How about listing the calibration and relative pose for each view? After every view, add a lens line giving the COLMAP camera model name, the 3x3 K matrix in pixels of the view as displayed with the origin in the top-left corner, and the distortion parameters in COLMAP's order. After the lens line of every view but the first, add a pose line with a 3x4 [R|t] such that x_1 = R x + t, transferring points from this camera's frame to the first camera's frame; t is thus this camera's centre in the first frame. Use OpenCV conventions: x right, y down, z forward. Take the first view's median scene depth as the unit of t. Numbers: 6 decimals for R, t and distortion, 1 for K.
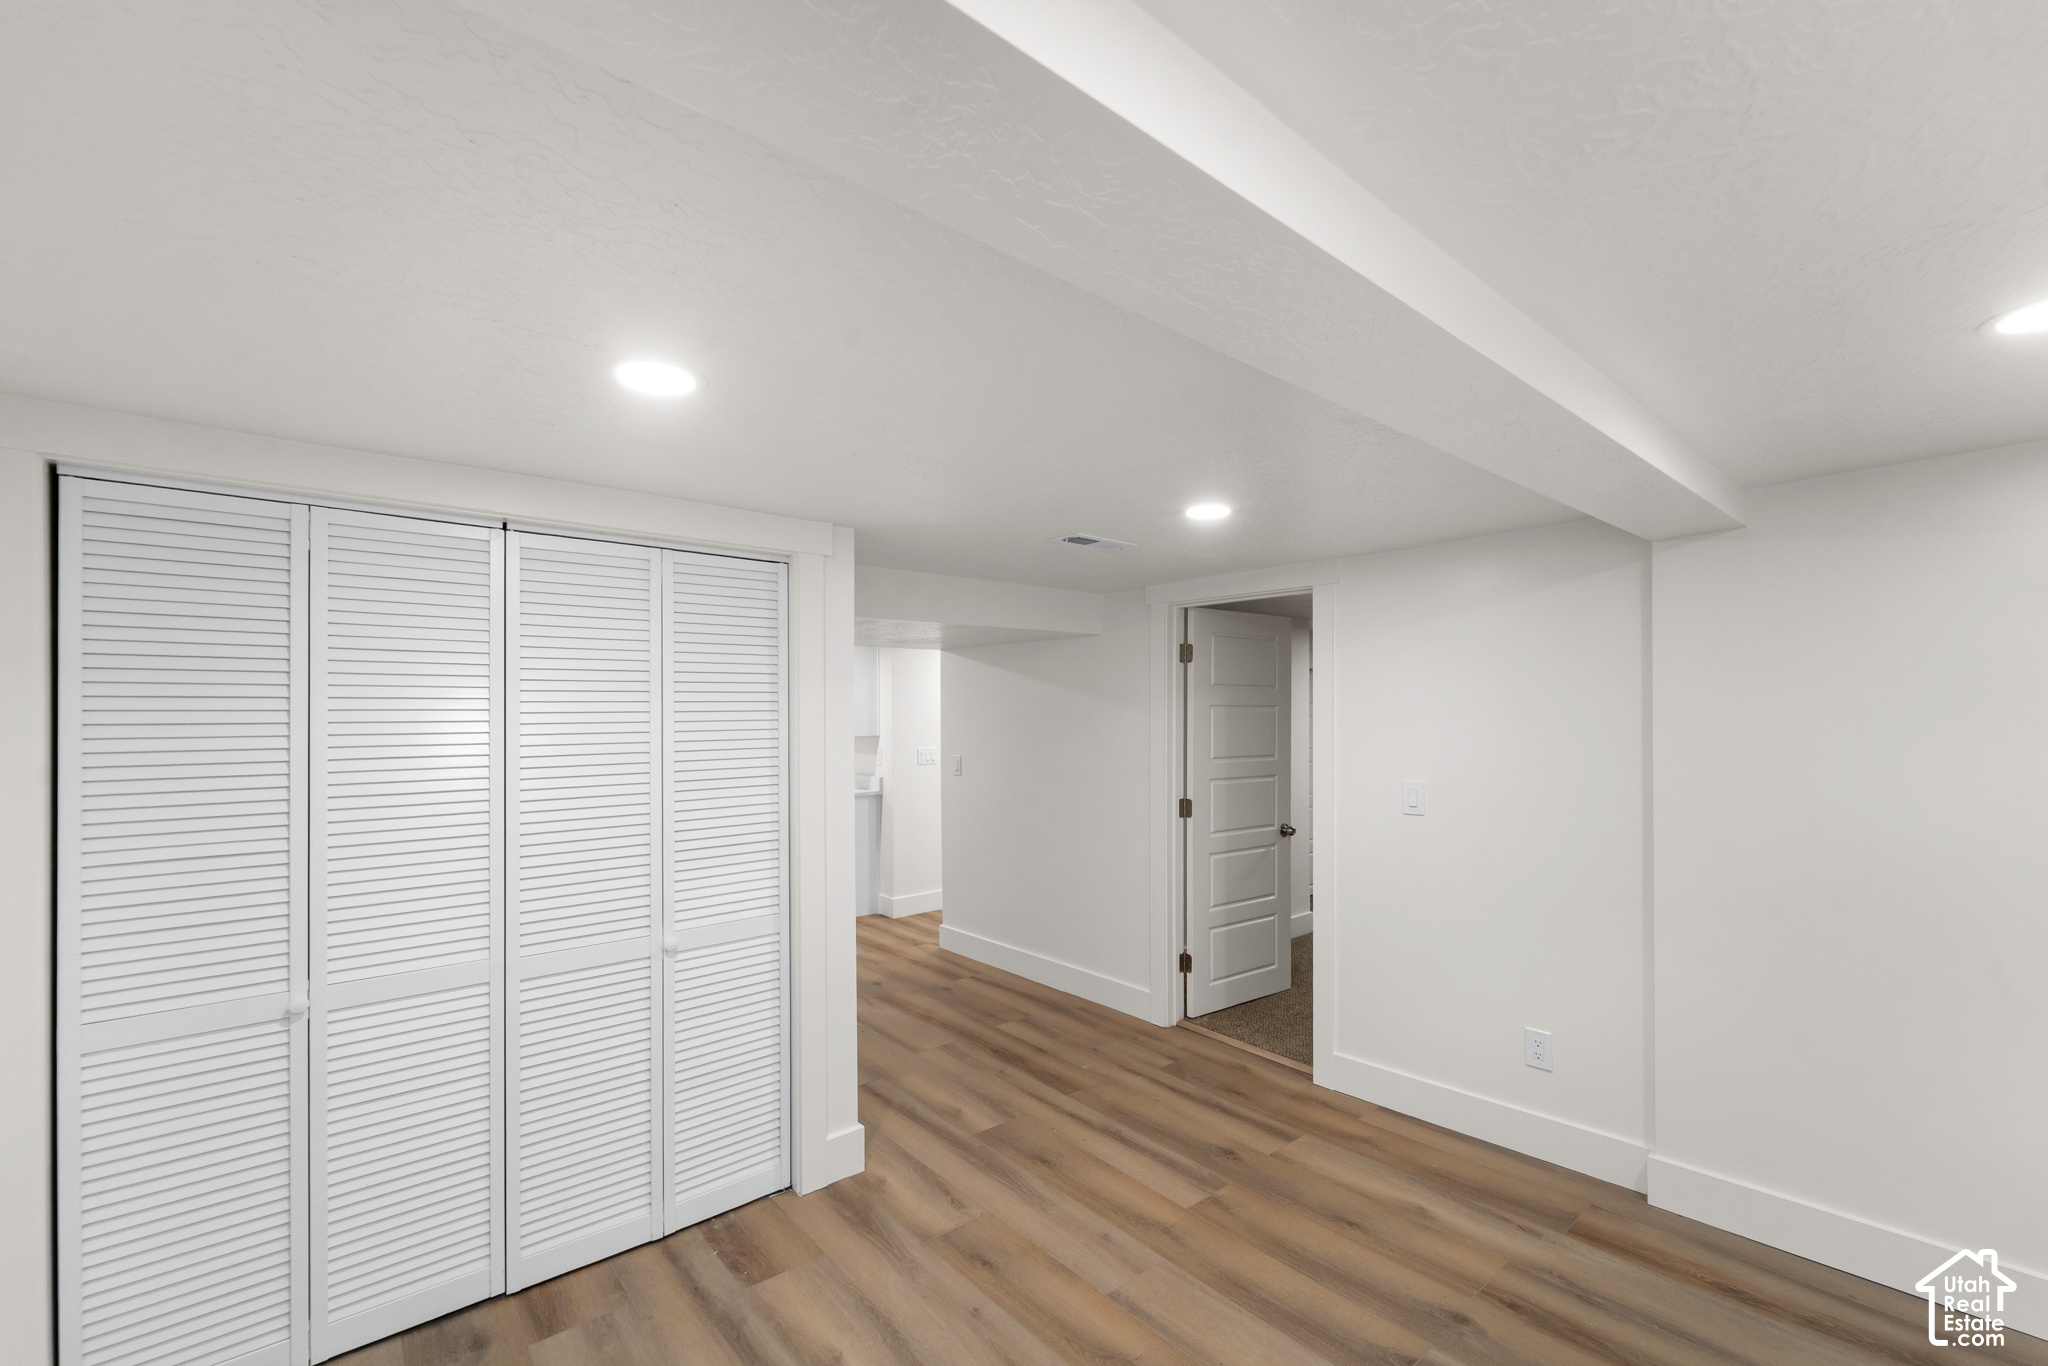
lens RADIAL K [[862.2, 0, 1034.1], [0, 862.2, 710.7], [0, 0, 1]] dist [0.004727, -0.002466]
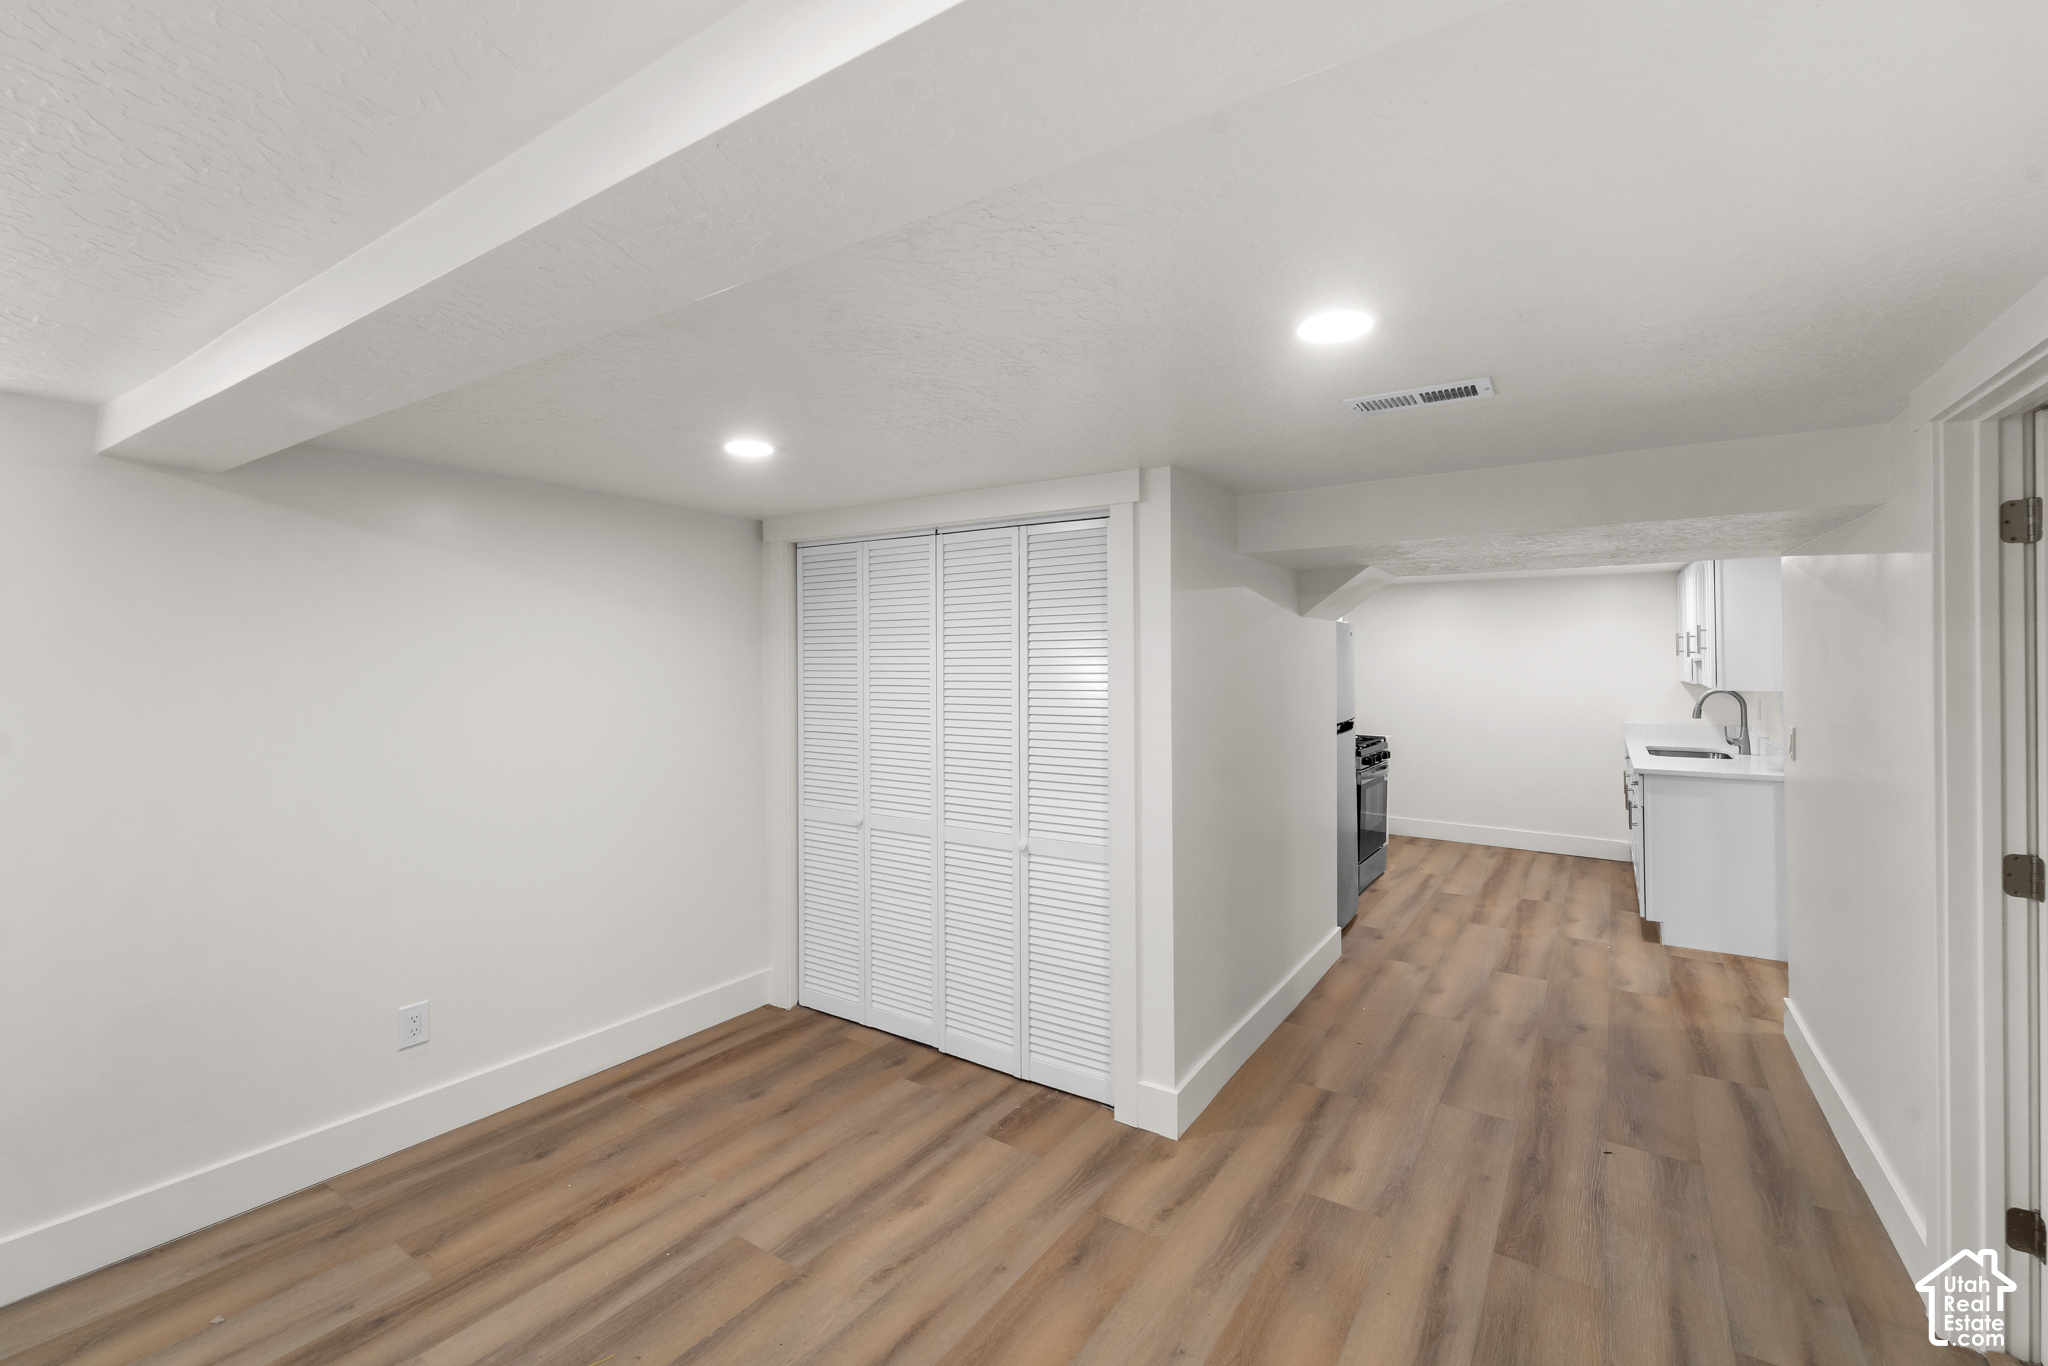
lens RADIAL K [[862.2, 0, 999.7], [0, 862.2, 656.6], [0, 0, 1]] dist [0.004727, -0.002466]
pose [[0.258931, 0.000045, -0.965896, 0.694019], [0.004516, 0.999989, 0.001257, -0.001597], [0.965885, -0.004688, 0.258928, 0.588496]]
